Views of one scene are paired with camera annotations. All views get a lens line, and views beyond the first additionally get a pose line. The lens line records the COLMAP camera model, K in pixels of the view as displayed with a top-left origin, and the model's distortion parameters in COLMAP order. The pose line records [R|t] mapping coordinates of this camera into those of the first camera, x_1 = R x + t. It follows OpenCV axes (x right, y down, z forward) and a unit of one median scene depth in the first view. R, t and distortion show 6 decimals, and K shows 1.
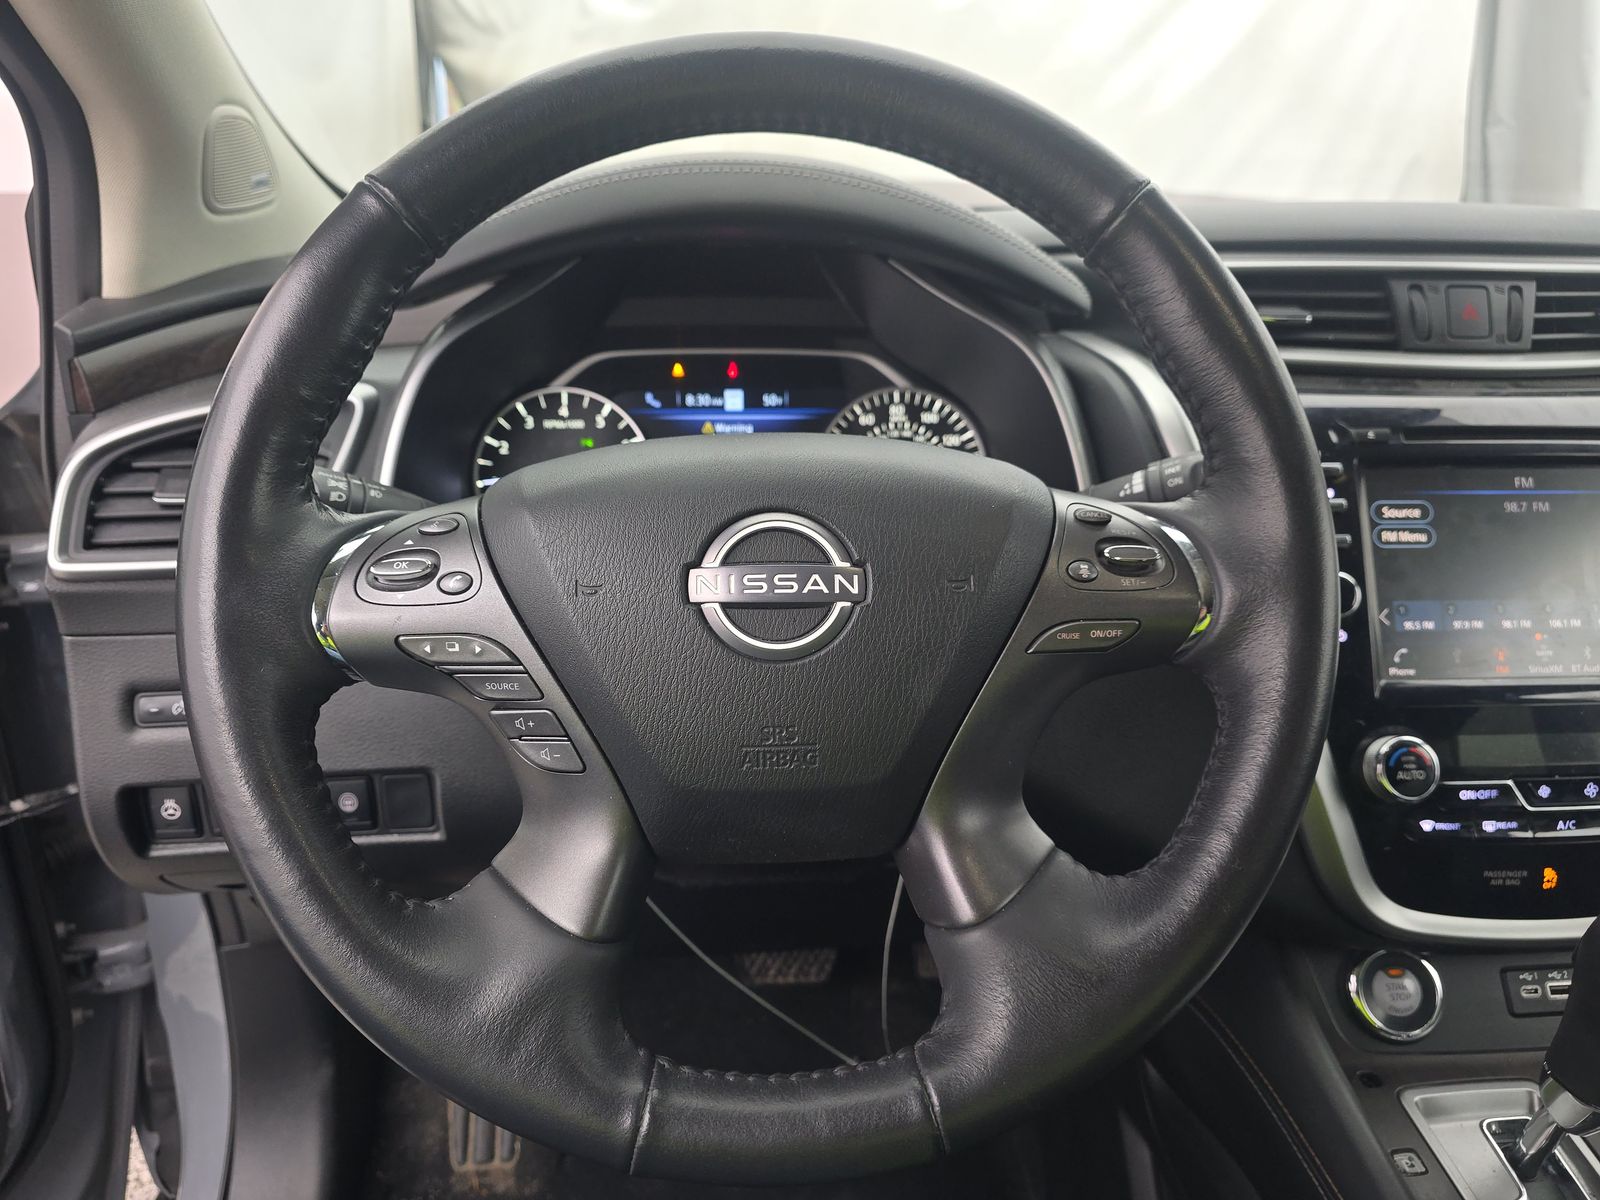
lens RADIAL K [[1095.5, 0, 800.0], [0, 1095.5, 600.0], [0, 0, 1]] dist [-0.001419, -0.000356]
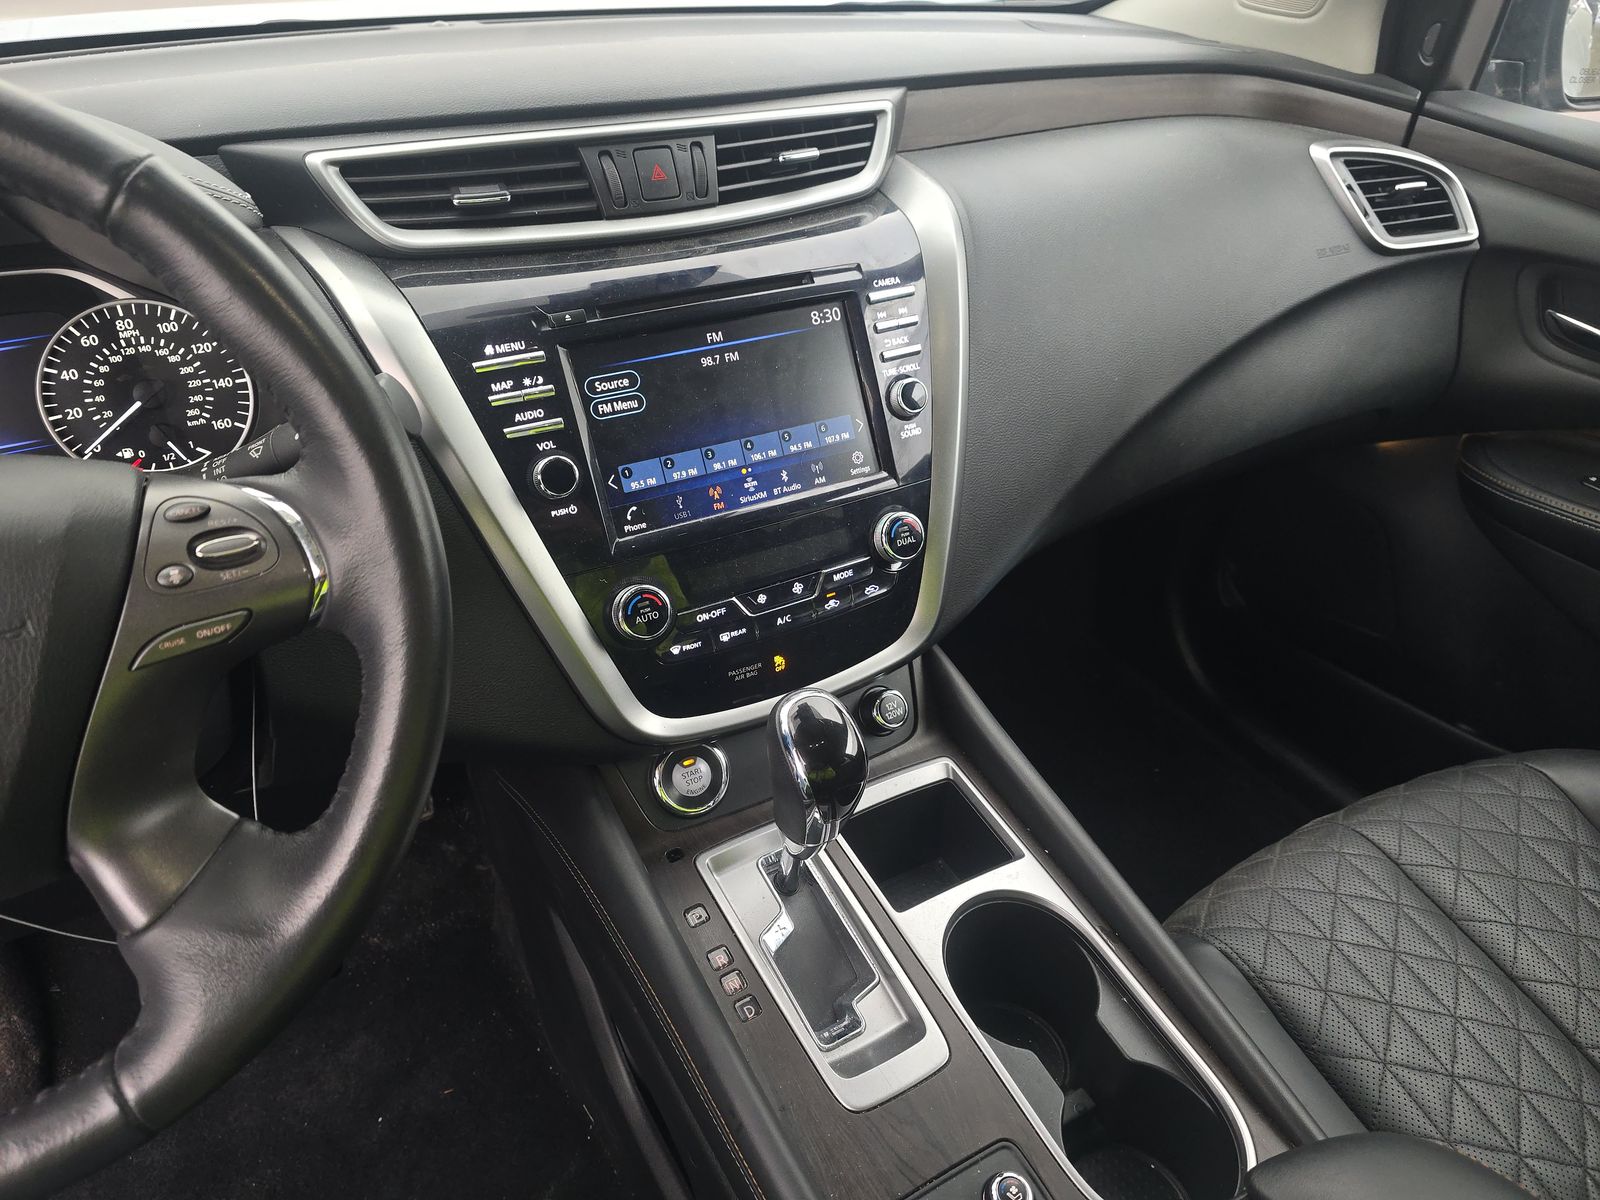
lens RADIAL K [[1065.3, 0, 800.0], [0, 1065.3, 600.0], [0, 0, 1]] dist [0.059828, -0.059867]
pose [[0.906040, -0.242695, 0.346685, 0.293323], [0.161780, 0.955627, 0.246180, -0.107711], [-0.391048, -0.166962, 0.905100, -0.097048]]
